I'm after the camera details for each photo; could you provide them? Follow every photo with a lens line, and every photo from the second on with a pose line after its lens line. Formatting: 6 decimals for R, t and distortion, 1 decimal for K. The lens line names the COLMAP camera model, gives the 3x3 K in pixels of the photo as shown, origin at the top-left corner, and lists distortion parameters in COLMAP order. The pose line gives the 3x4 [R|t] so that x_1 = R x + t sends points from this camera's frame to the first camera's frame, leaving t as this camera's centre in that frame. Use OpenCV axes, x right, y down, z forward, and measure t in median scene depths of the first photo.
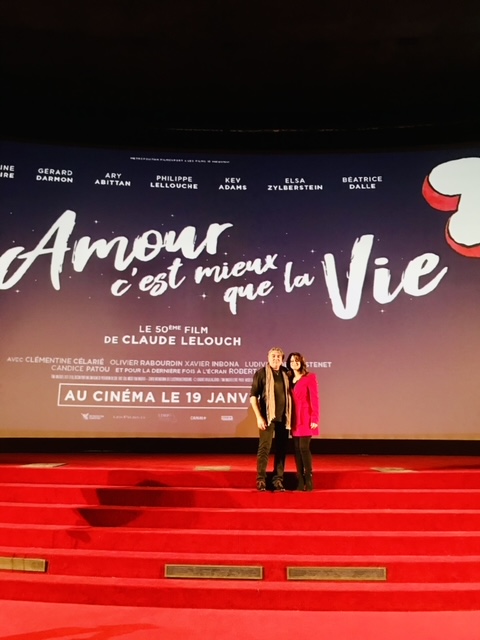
lens RADIAL K [[522.9, 0, 238.7], [0, 522.9, 313.6], [0, 0, 1]] dist [0.013385, -0.023948]
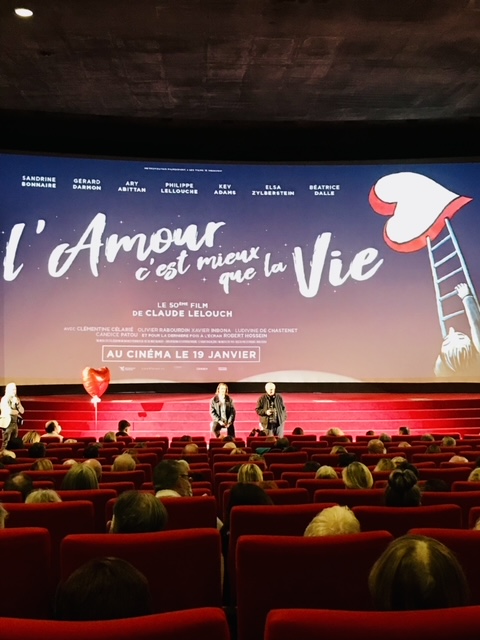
lens RADIAL K [[802.6, 0, 240.7], [0, 802.6, 314.6], [0, 0, 1]] dist [0.019655, 0.000000]
pose [[0.998186, -0.004603, 0.060023, -0.097406], [-0.005398, 0.986211, 0.165402, -0.286028], [-0.059957, -0.165426, 0.984398, -1.048419]]
